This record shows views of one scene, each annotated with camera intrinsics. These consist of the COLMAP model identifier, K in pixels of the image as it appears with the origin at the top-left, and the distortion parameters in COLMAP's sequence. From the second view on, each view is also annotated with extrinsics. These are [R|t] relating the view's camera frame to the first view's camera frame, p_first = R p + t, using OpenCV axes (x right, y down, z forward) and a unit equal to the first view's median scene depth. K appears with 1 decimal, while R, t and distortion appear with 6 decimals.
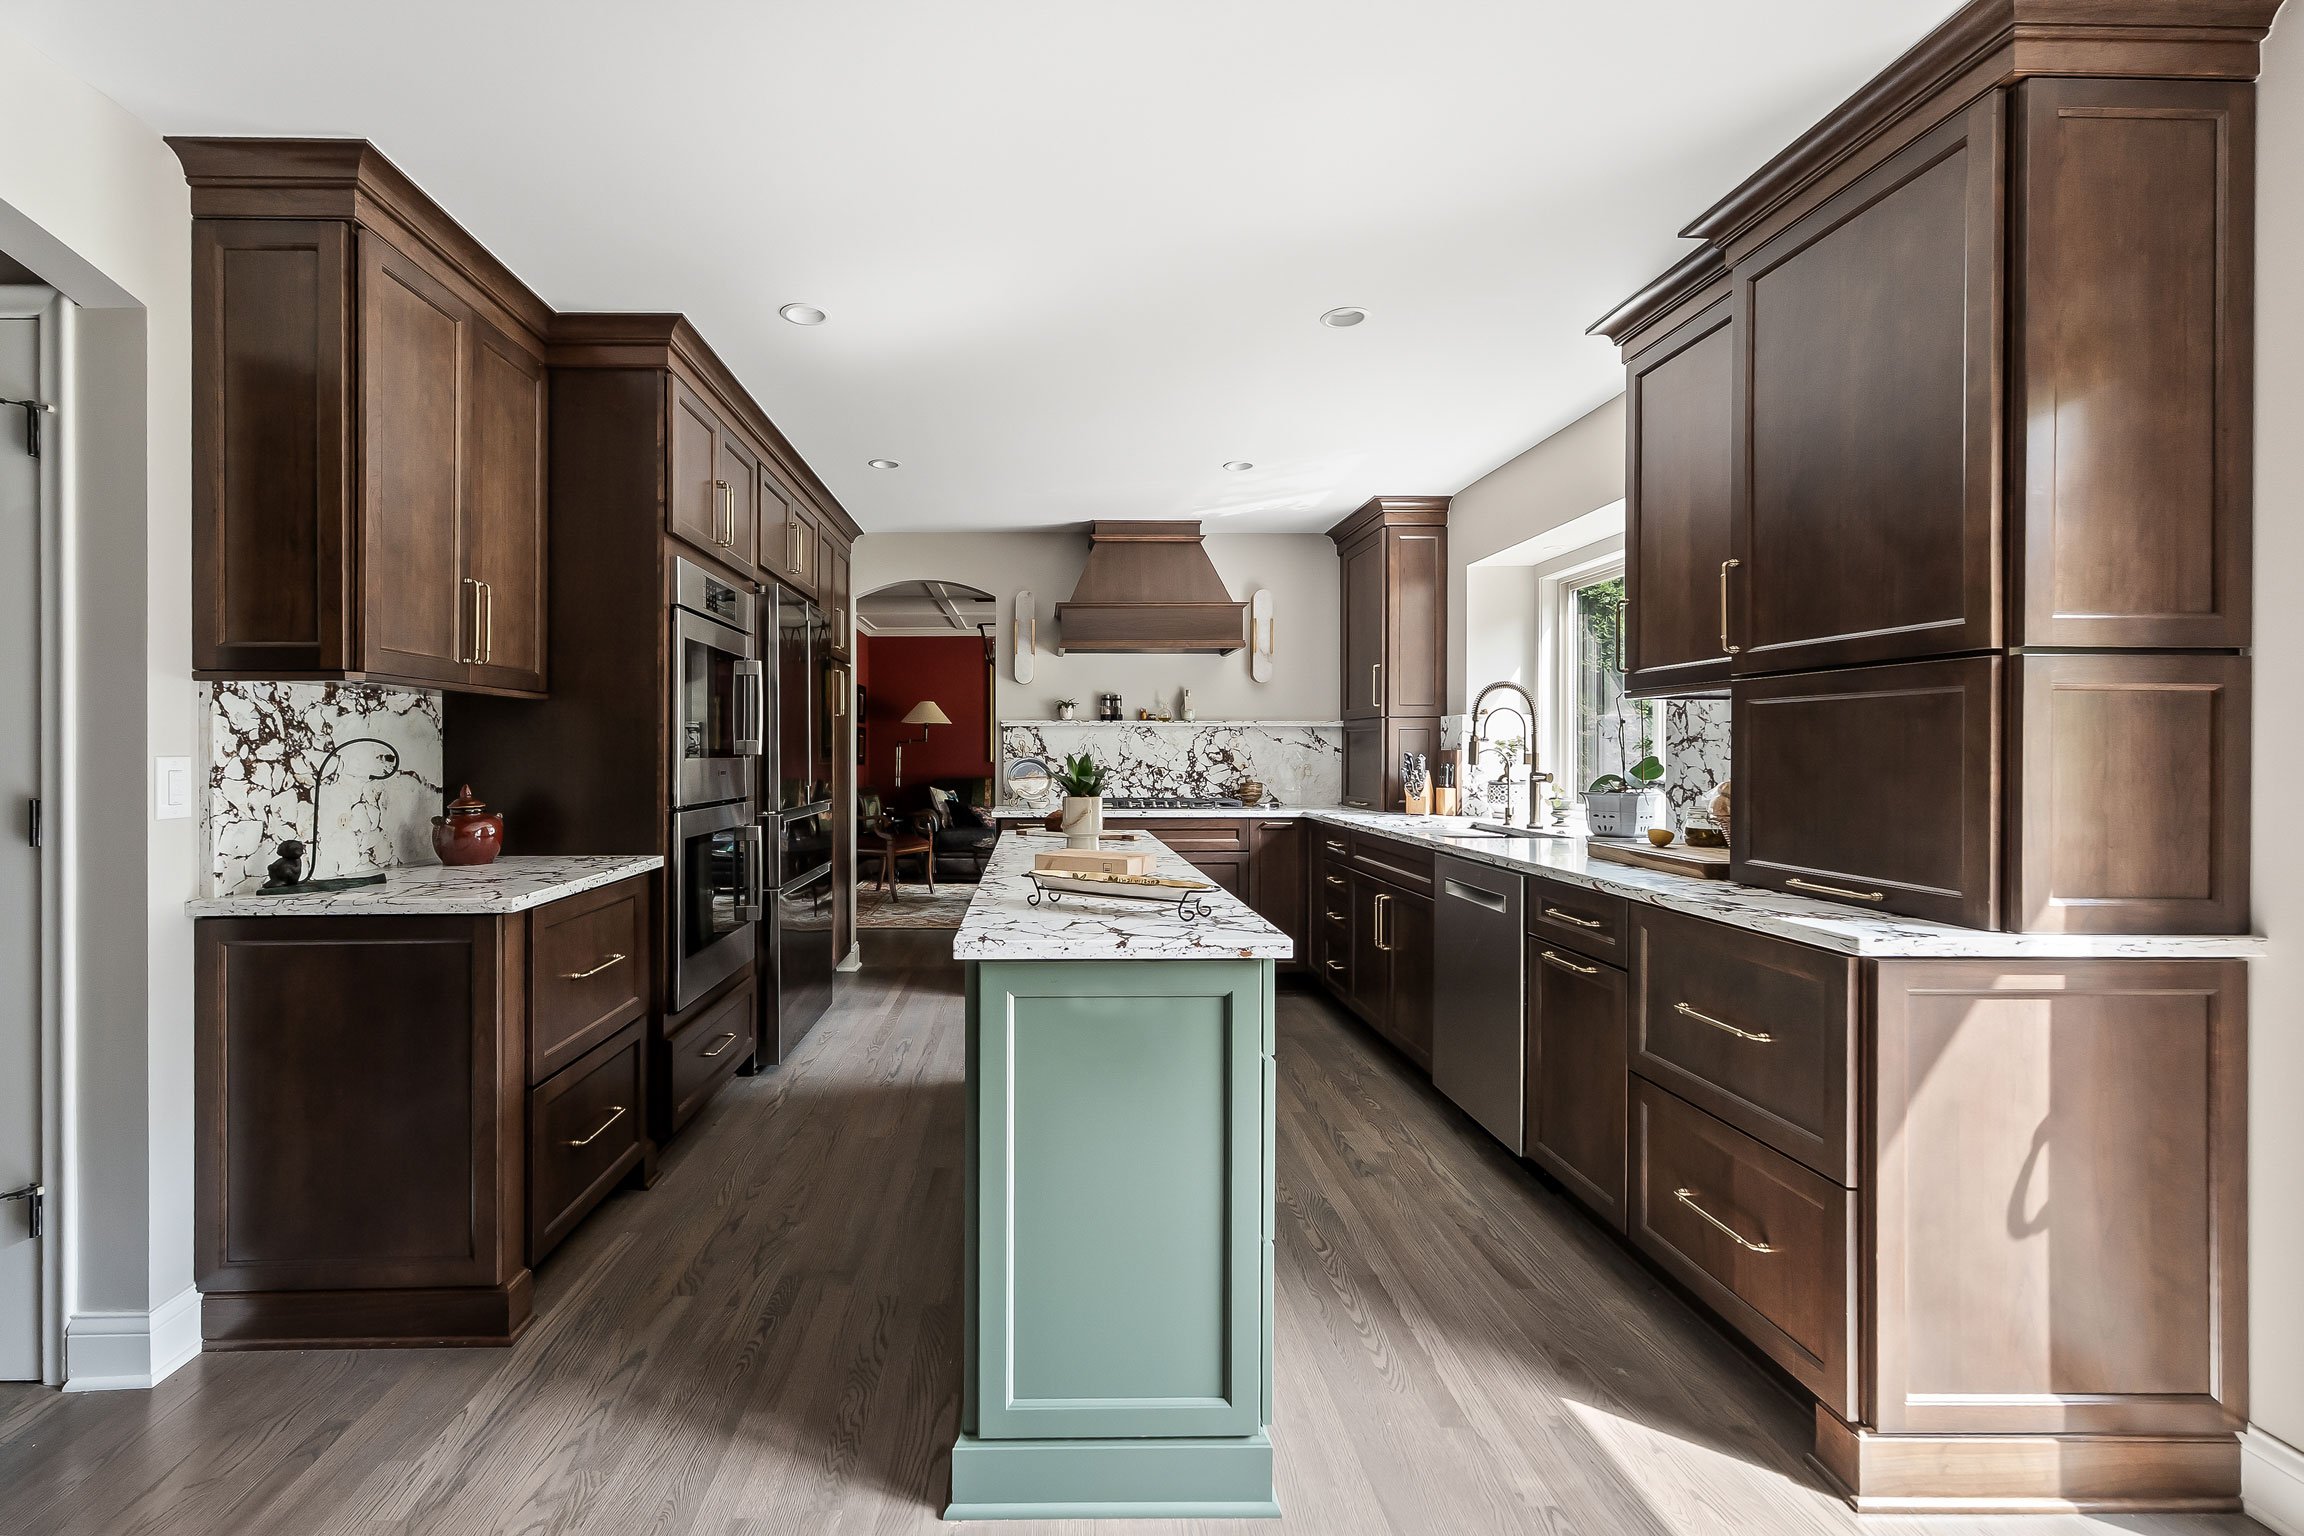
lens RADIAL K [[985.6, 0, 1043.9], [0, 985.6, 749.9], [0, 0, 1]] dist [0.007274, 0.001093]
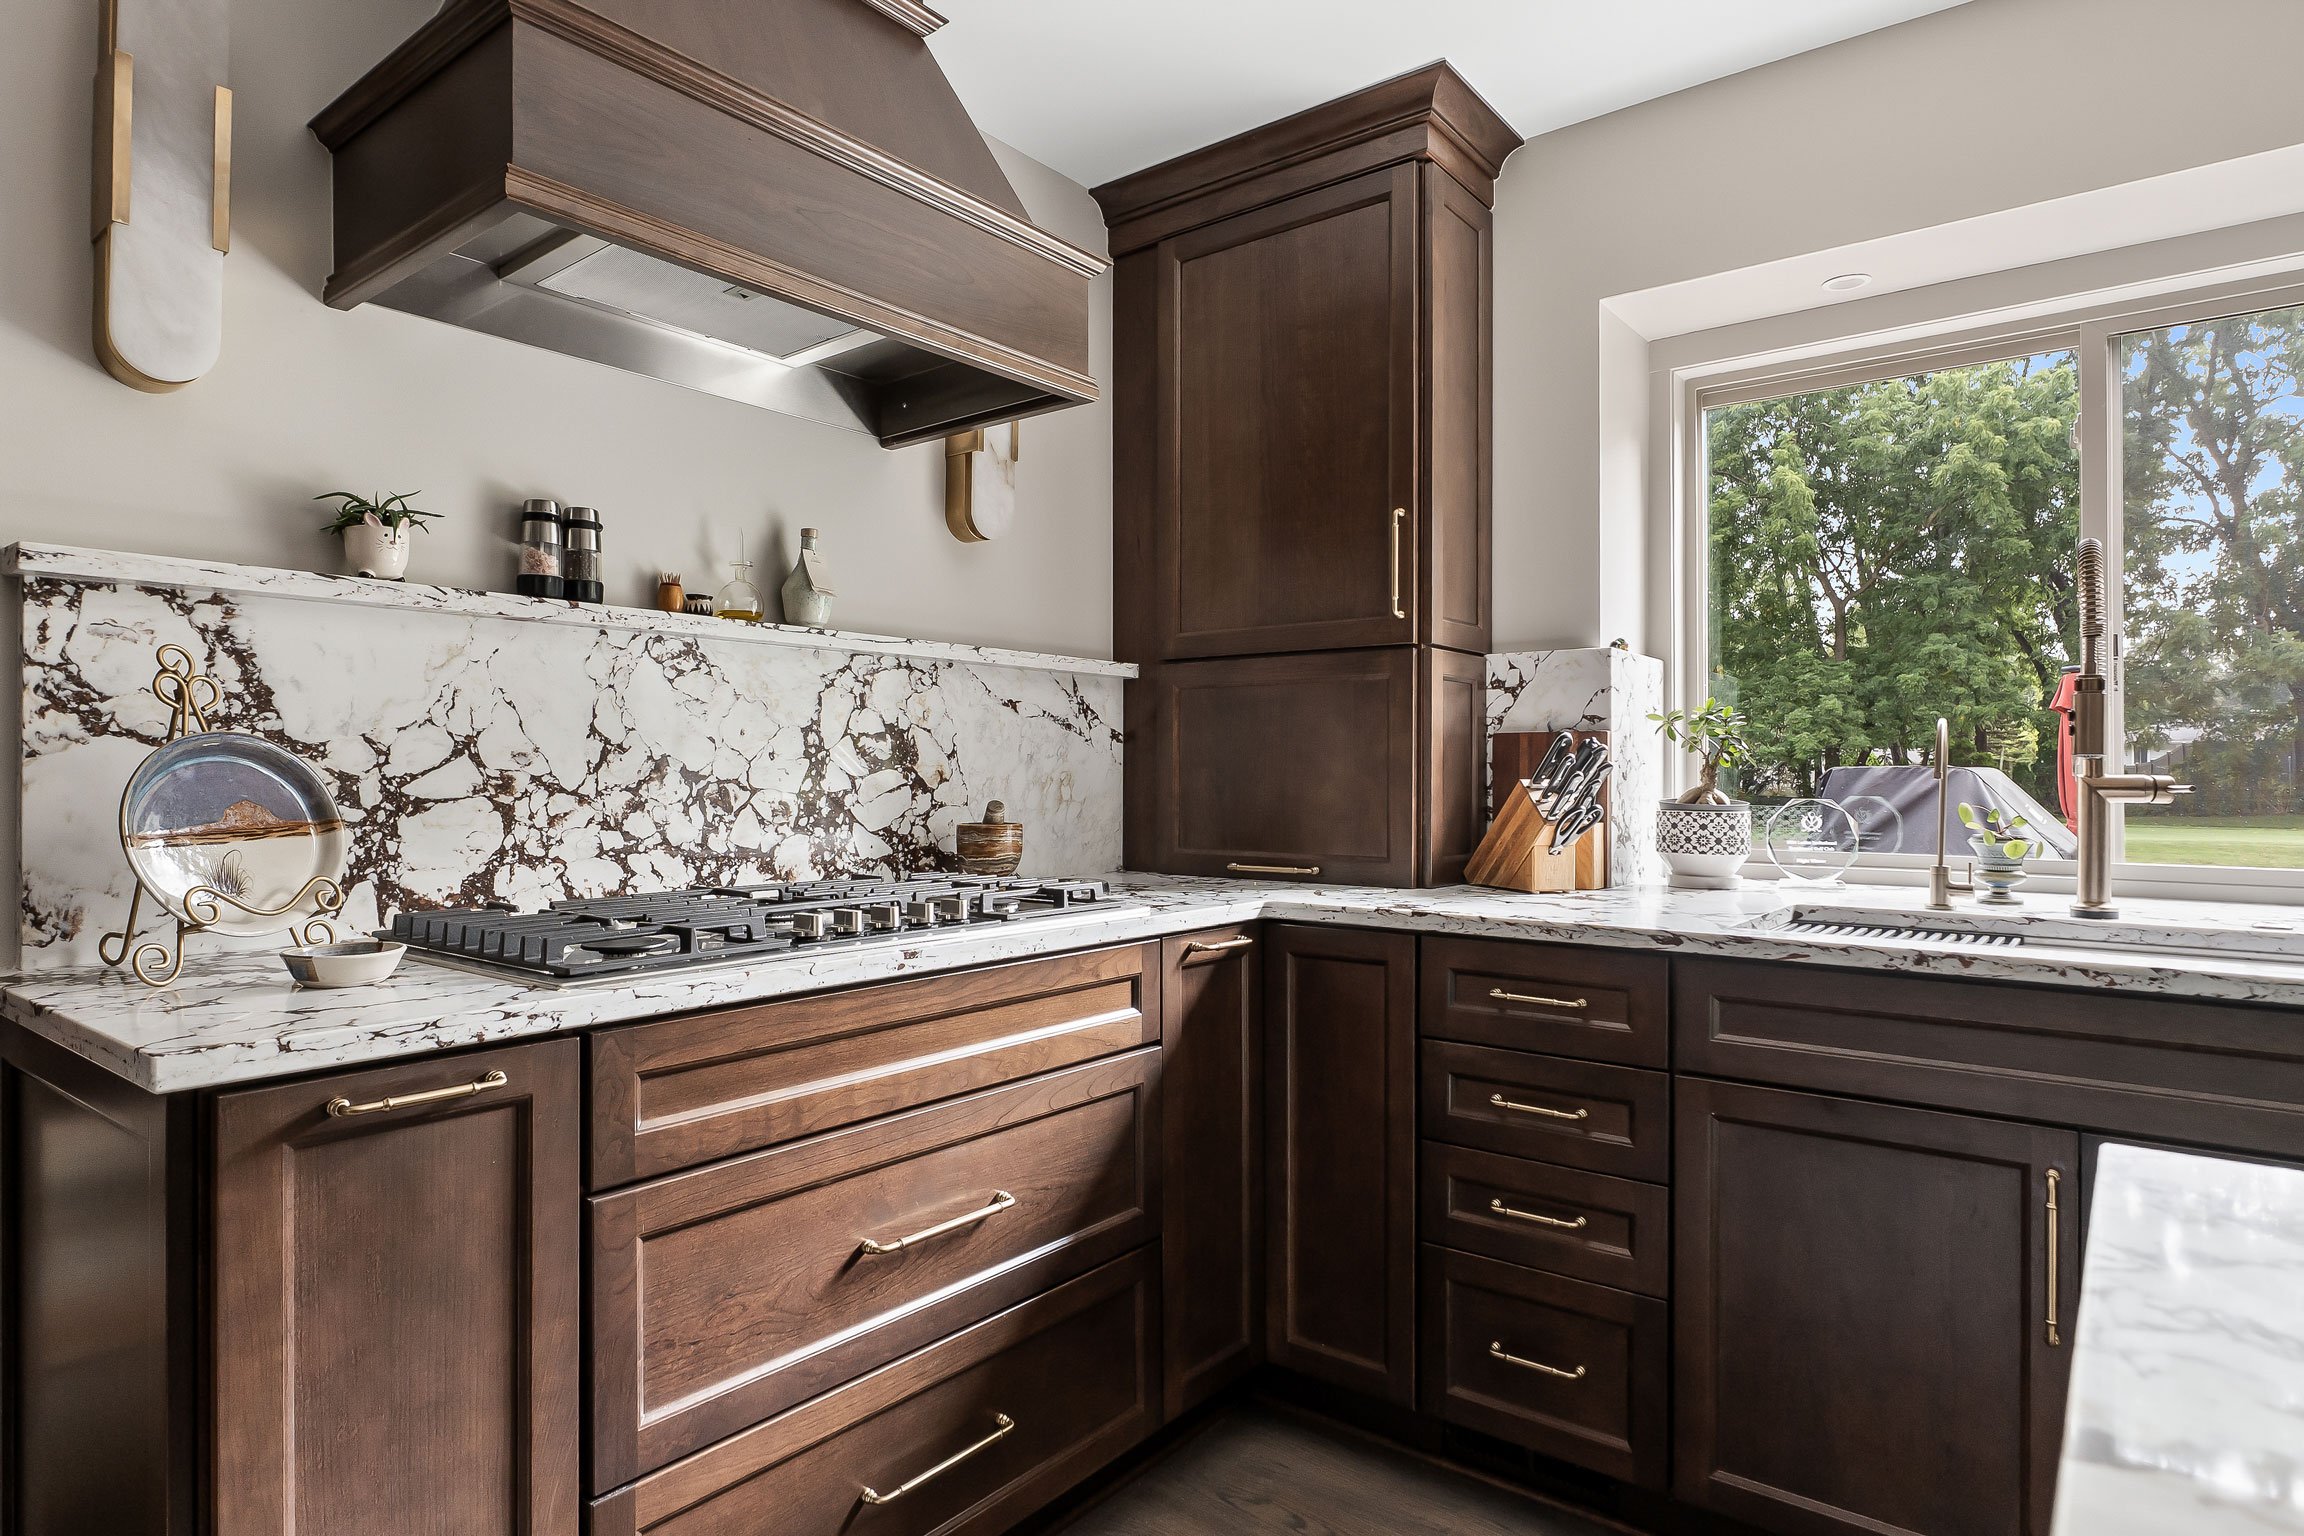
lens RADIAL K [[1268.7, 0, 1135.5], [0, 1268.7, 779.3], [0, 0, 1]] dist [-0.004313, -0.003241]
pose [[0.620882, -0.002132, 0.783901, -0.202840], [-0.002474, 0.999986, 0.004680, 0.030888], [-0.783900, -0.004845, 0.620868, 1.355970]]
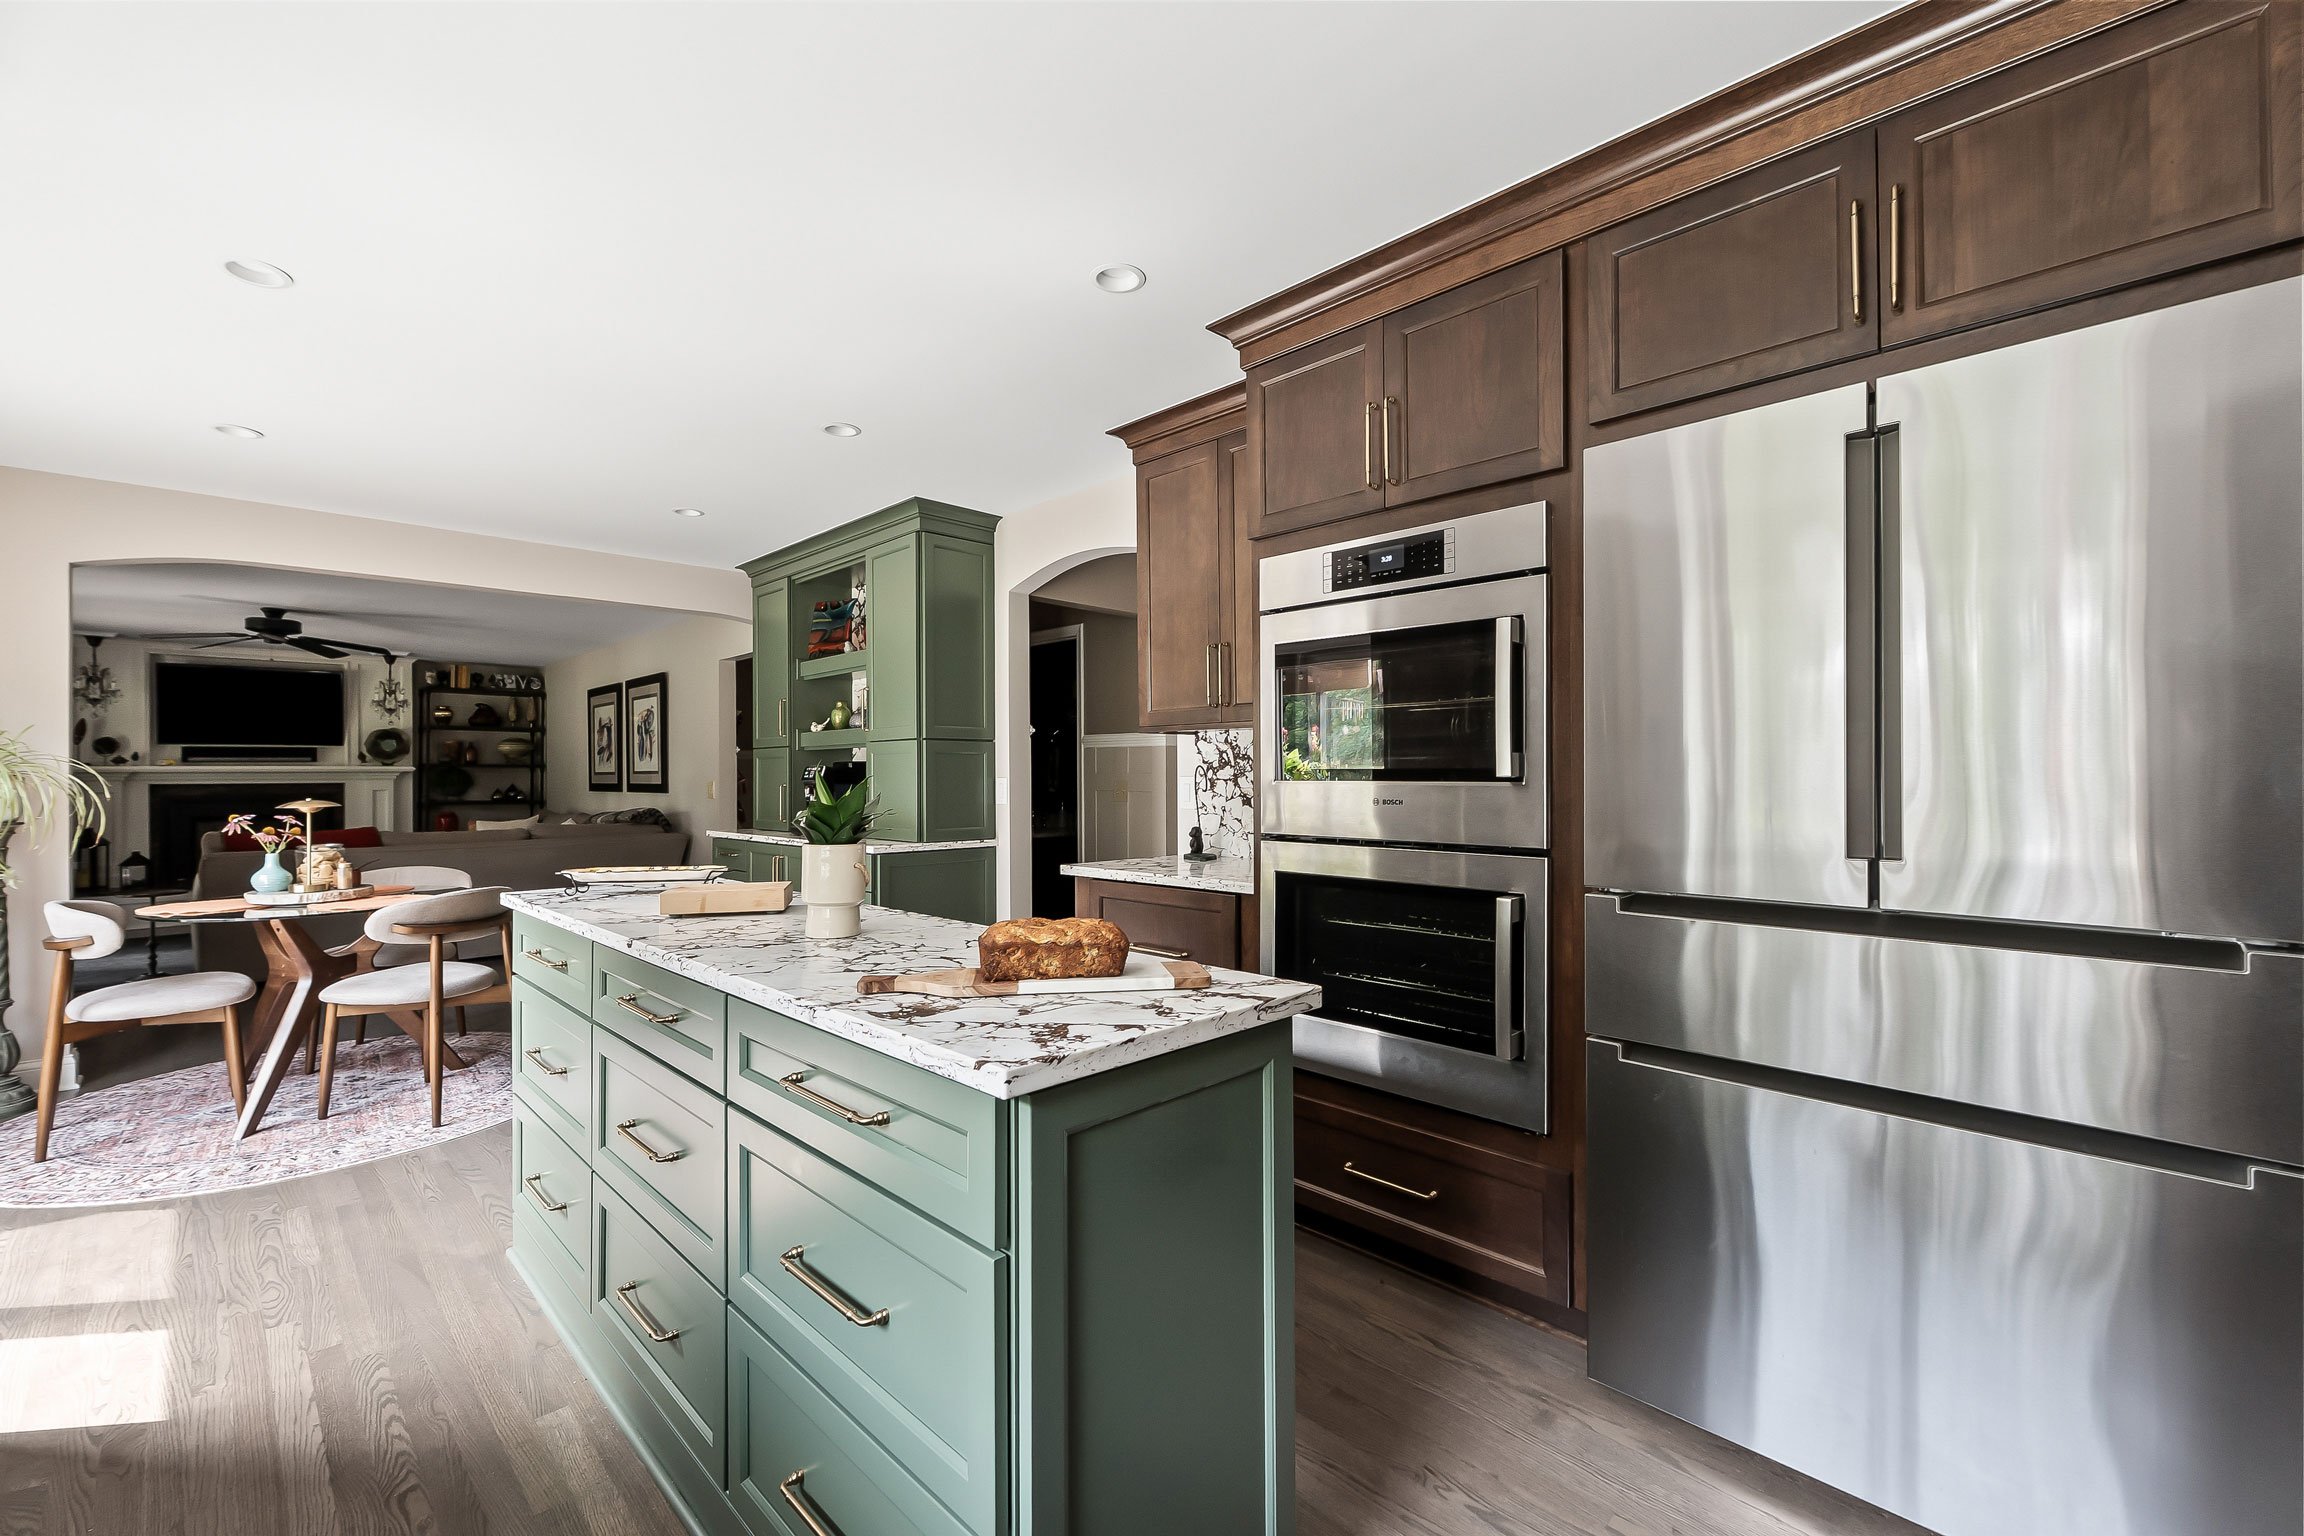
lens RADIAL K [[961.4, 0, 1133.7], [0, 961.4, 775.5], [0, 0, 1]] dist [0.008875, -0.000418]
pose [[-0.715742, 0.003034, -0.698358, 0.349547], [0.004270, 0.999991, -0.000033, 0.003440], [0.698352, -0.003005, -0.715749, 1.644621]]
